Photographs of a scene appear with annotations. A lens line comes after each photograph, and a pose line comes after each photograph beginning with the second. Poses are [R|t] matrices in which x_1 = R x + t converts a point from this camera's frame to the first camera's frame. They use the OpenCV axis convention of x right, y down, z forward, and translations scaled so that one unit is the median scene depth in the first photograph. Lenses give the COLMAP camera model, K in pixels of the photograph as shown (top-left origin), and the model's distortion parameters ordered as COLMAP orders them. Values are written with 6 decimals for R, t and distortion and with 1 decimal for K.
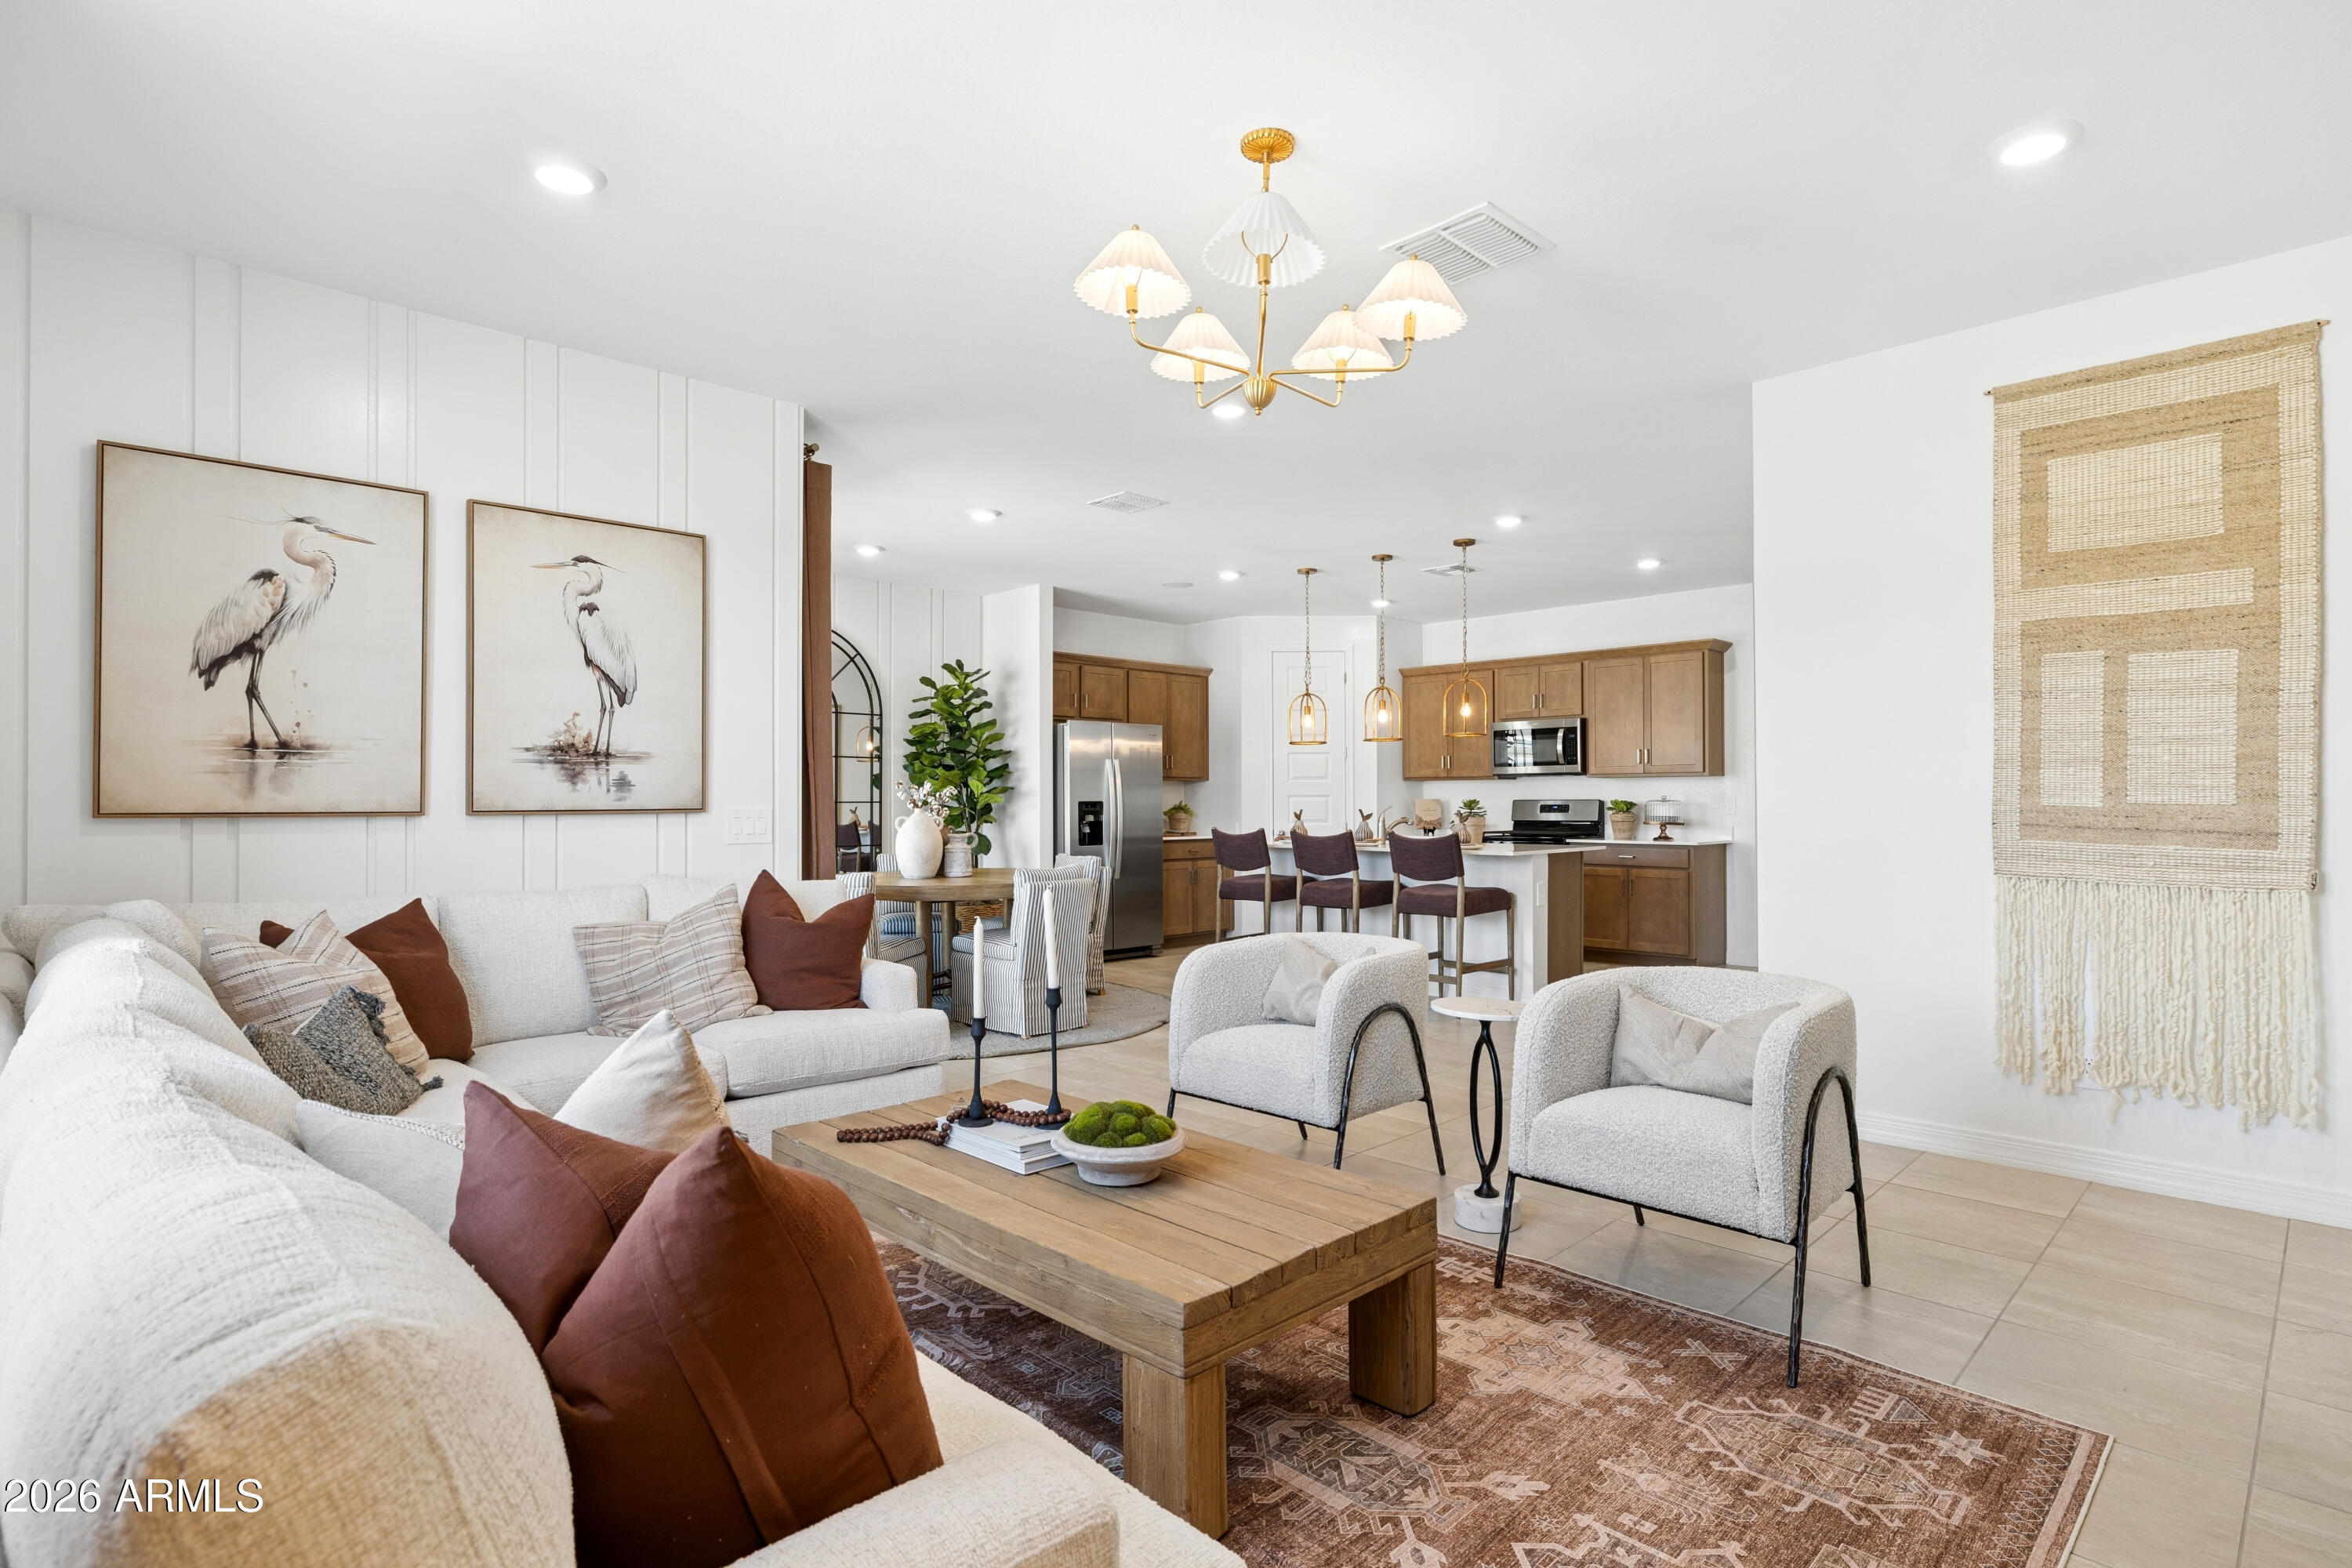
lens RADIAL K [[1169.9, 0, 1176.0], [0, 1169.9, 784.0], [0, 0, 1]] dist [0.000647, -0.009722]
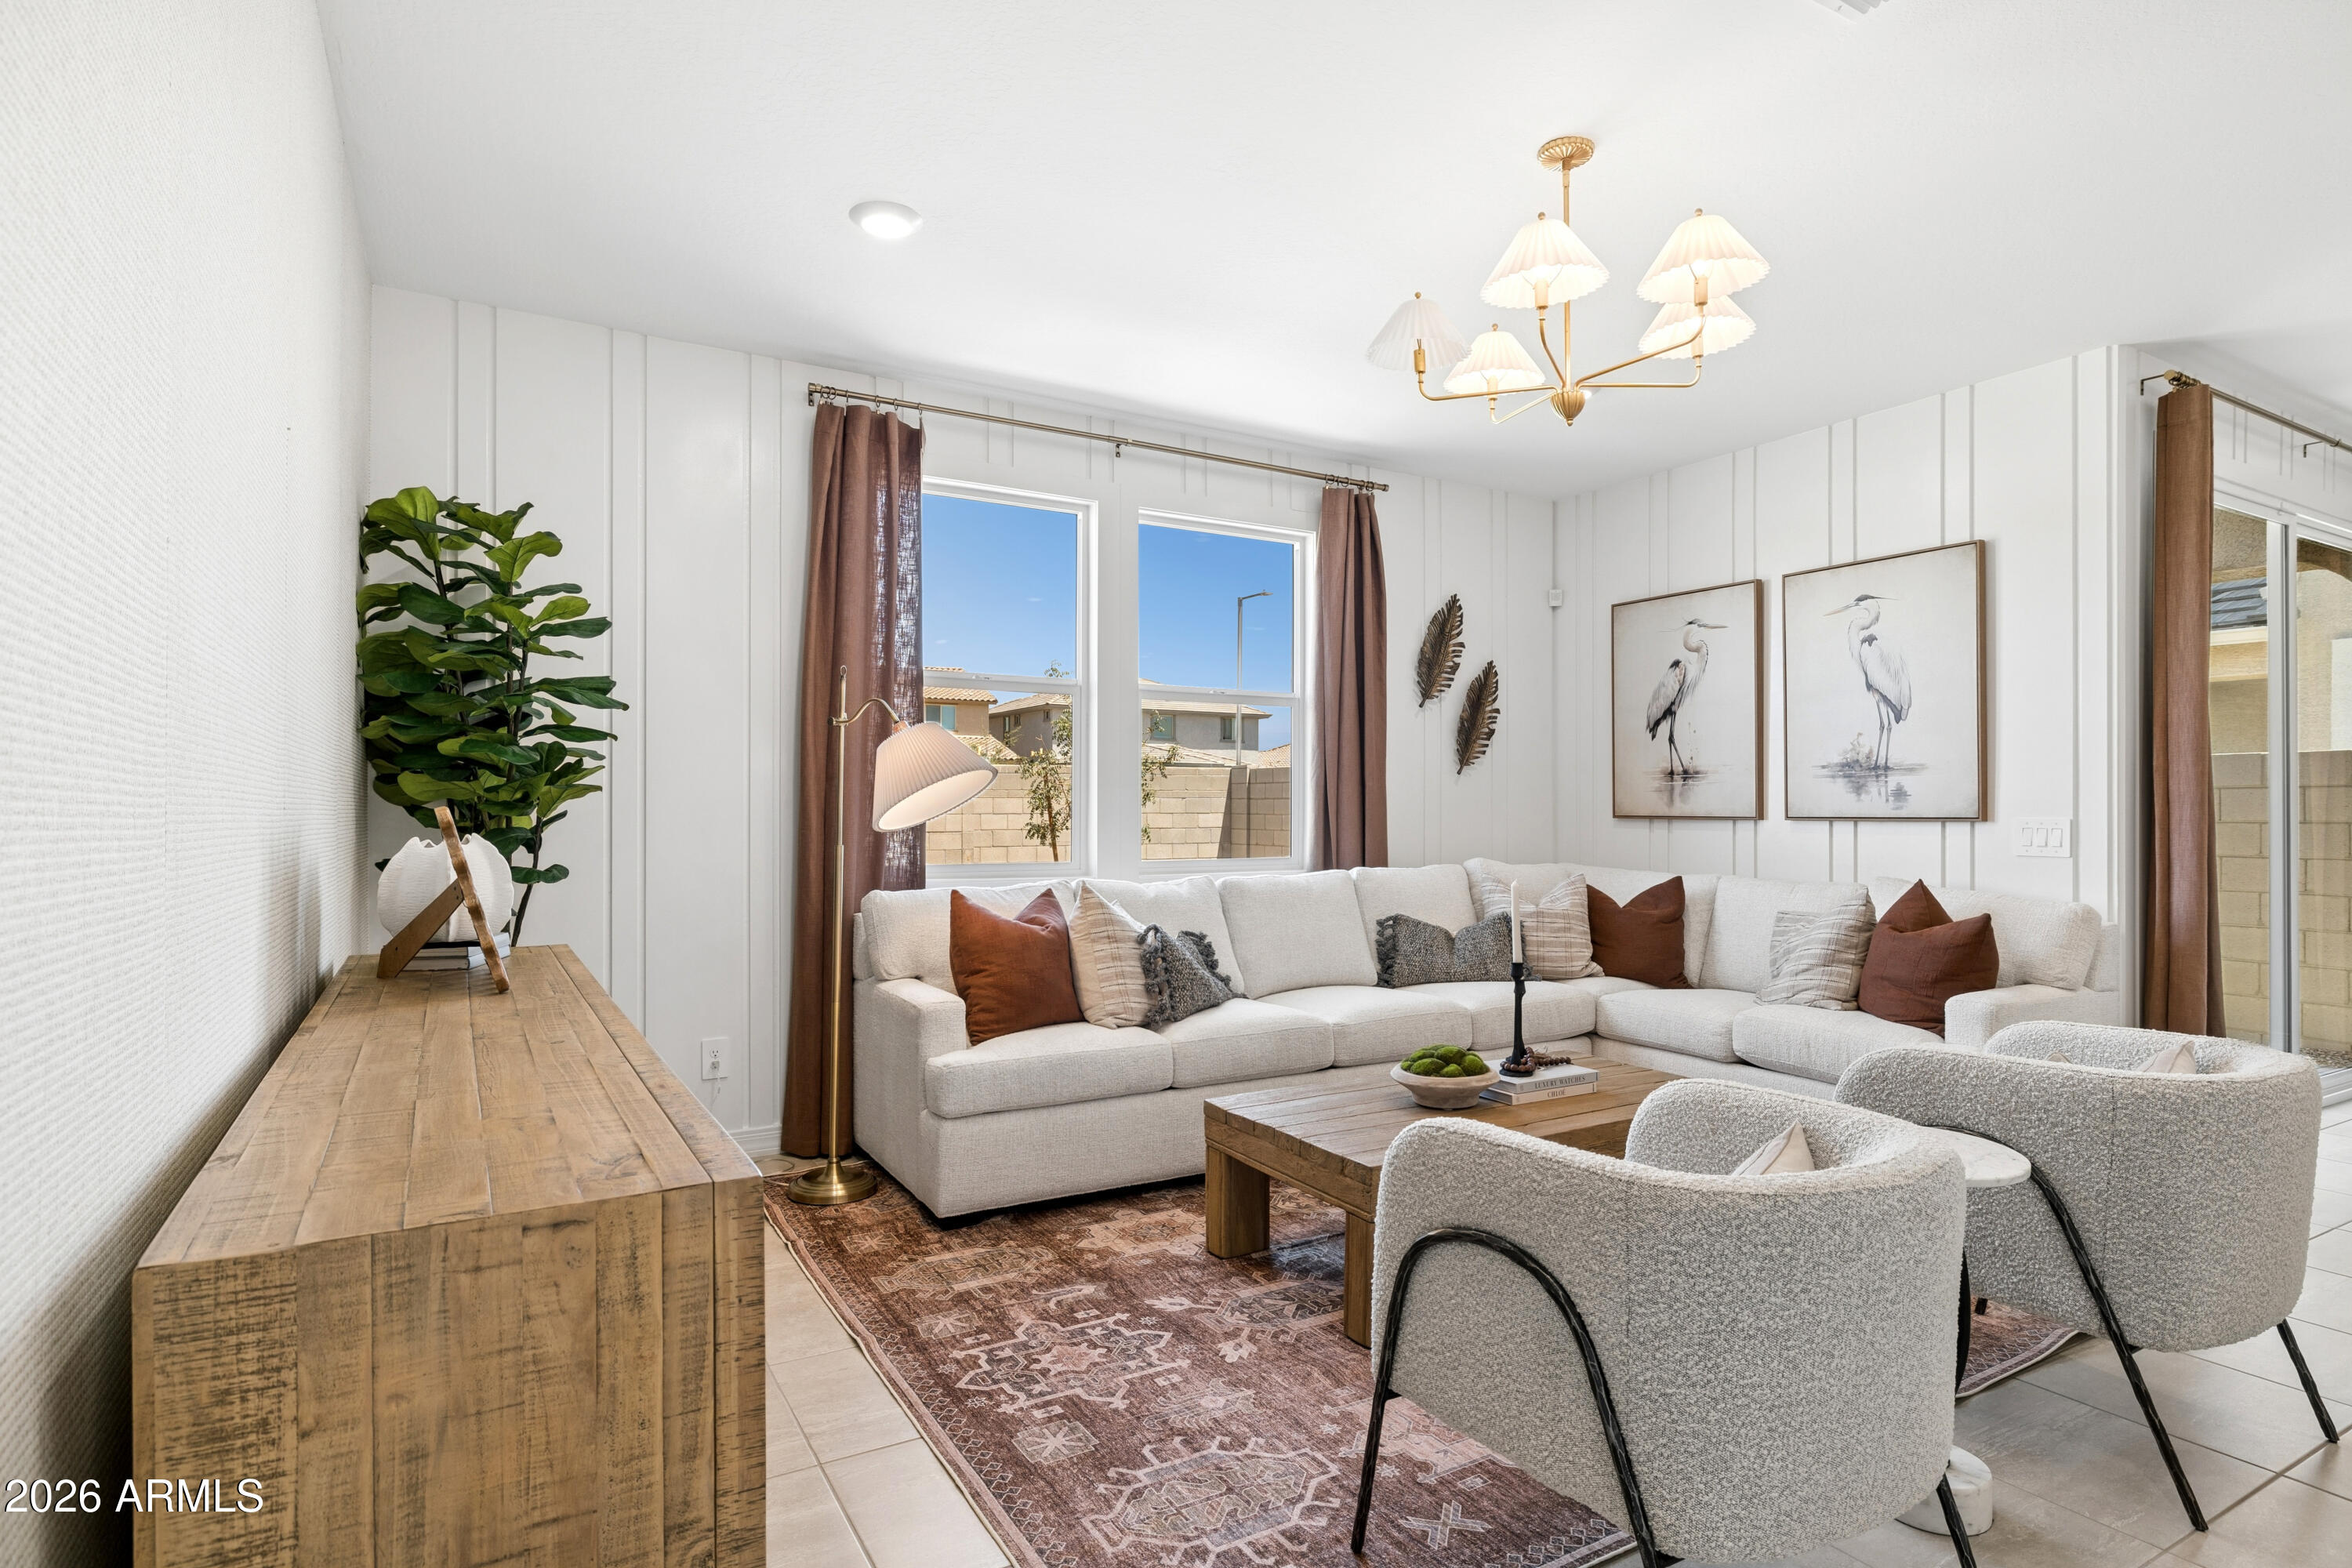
lens RADIAL K [[1220.5, 0, 1176.0], [0, 1220.5, 784.0], [0, 0, 1]] dist [-0.015173, -0.000441]
pose [[-0.255161, -0.018567, -0.966720, 0.967249], [0.011119, 0.999693, -0.022136, 0.009852], [0.966835, -0.016397, -0.254876, 0.780047]]
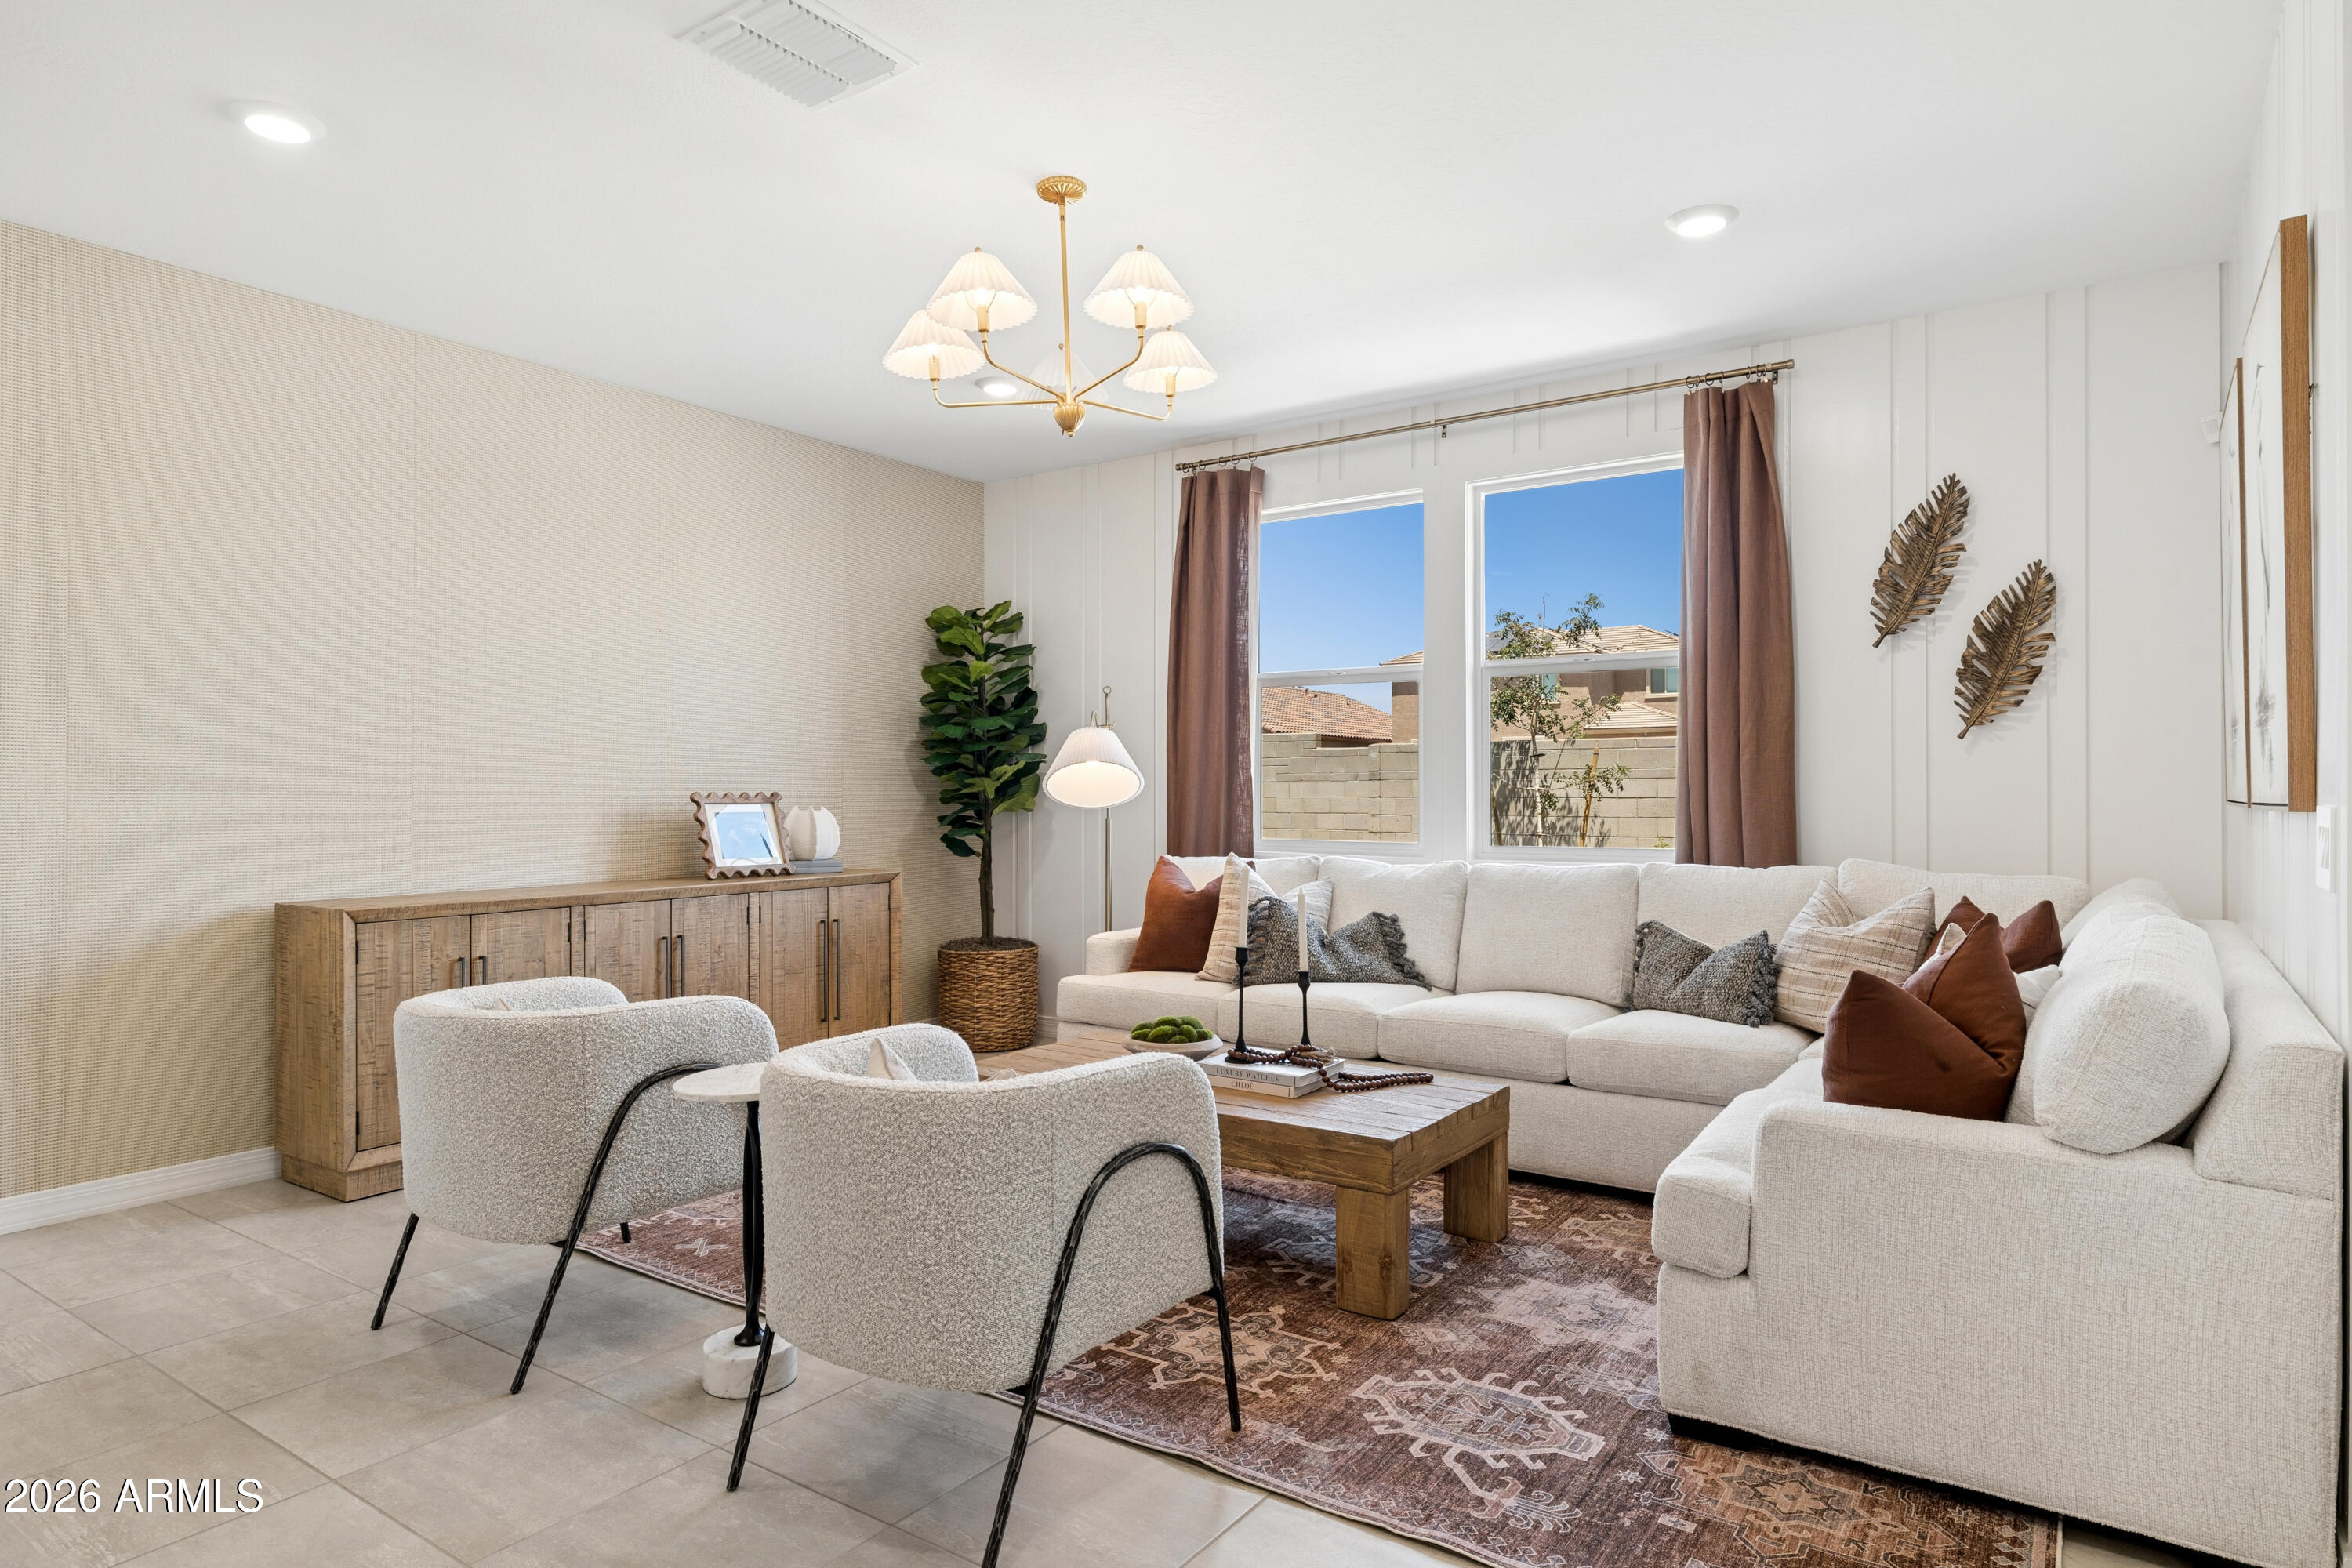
lens RADIAL K [[1345.8, 0, 1176.0], [0, 1345.8, 784.0], [0, 0, 1]] dist [0.003486, 0.000531]
pose [[-0.984731, 0.002035, -0.174070, 0.160457], [0.005949, 0.999741, -0.021962, 0.029125], [0.173981, -0.022662, -0.984488, 1.869500]]
